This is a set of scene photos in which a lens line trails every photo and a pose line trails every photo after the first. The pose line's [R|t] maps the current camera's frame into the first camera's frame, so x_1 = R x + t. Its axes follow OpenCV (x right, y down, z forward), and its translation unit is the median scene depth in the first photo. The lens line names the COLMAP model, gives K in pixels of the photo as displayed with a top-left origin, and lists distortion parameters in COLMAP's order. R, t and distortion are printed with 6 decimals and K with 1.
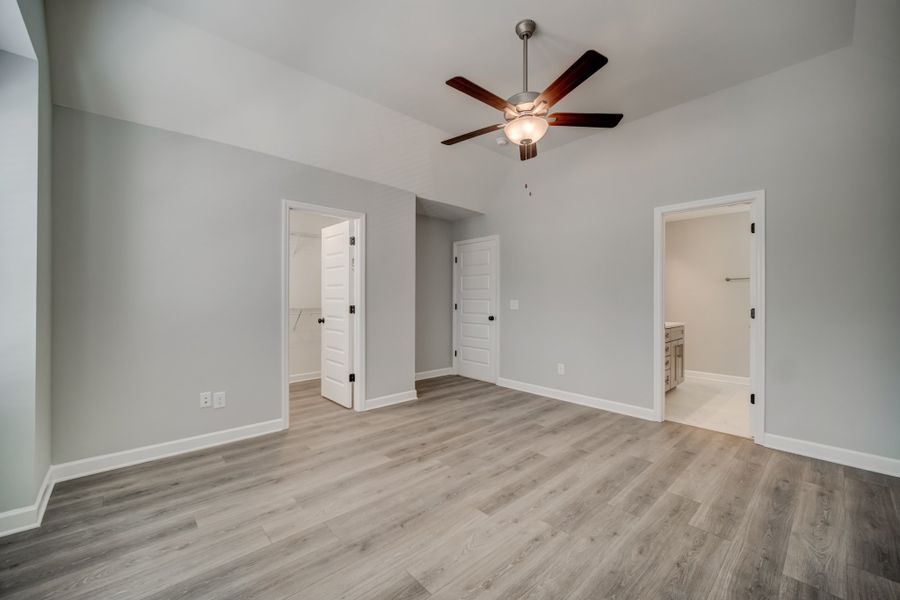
lens RADIAL K [[357.1, 0, 456.8], [0, 357.1, 299.6], [0, 0, 1]] dist [0.003102, -0.000204]
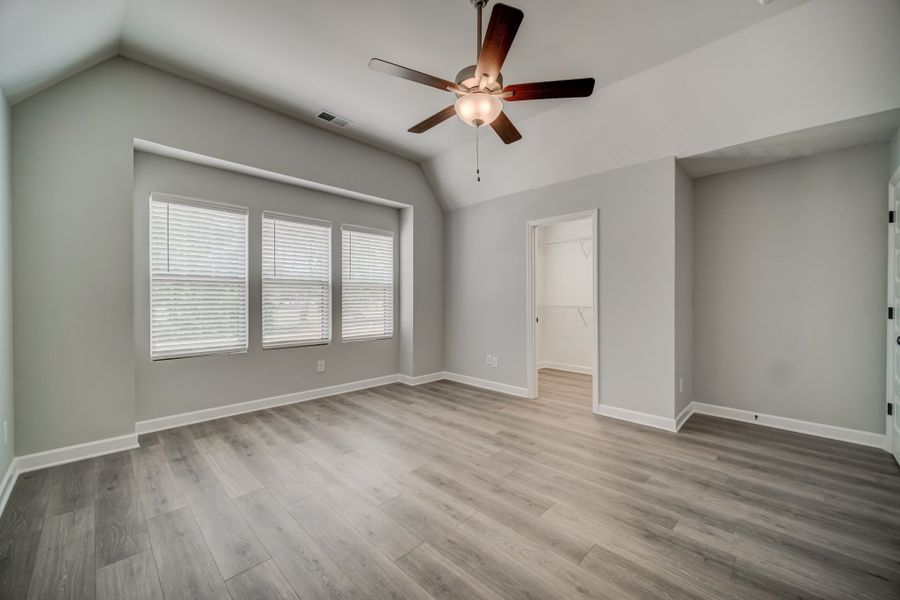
lens RADIAL K [[357.1, 0, 445.7], [0, 357.1, 296.8], [0, 0, 1]] dist [0.003102, -0.000204]
pose [[0.032138, -0.006532, -0.999462, 1.032204], [-0.001479, 0.999977, -0.006583, 0.004739], [0.999482, 0.001690, 0.032128, 0.839007]]
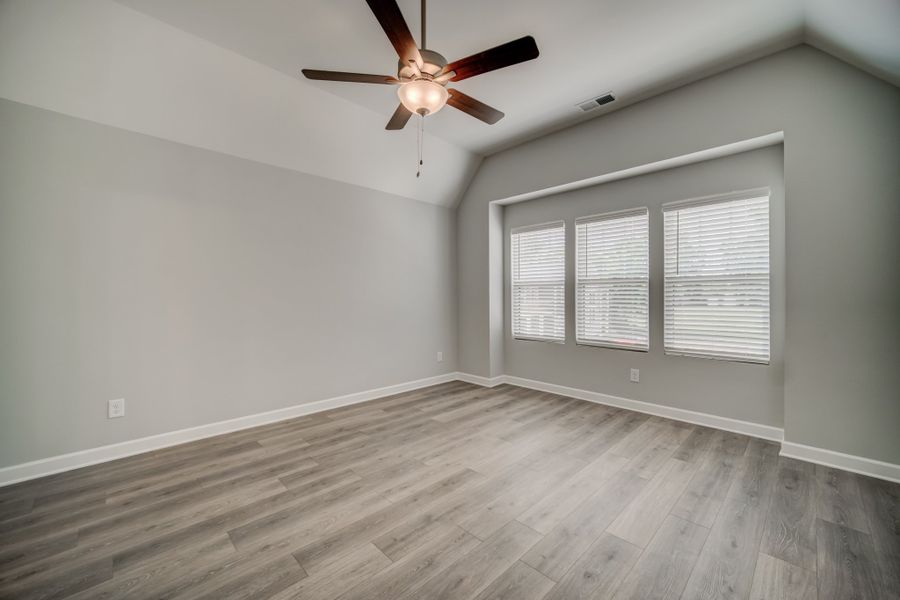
lens RADIAL K [[357.1, 0, 453.6], [0, 357.1, 297.7], [0, 0, 1]] dist [0.003102, -0.000204]
pose [[-0.999726, -0.002857, -0.023227, 0.132518], [-0.002869, 0.999996, 0.000480, 0.001795], [0.023225, 0.000547, -0.999730, 1.749171]]
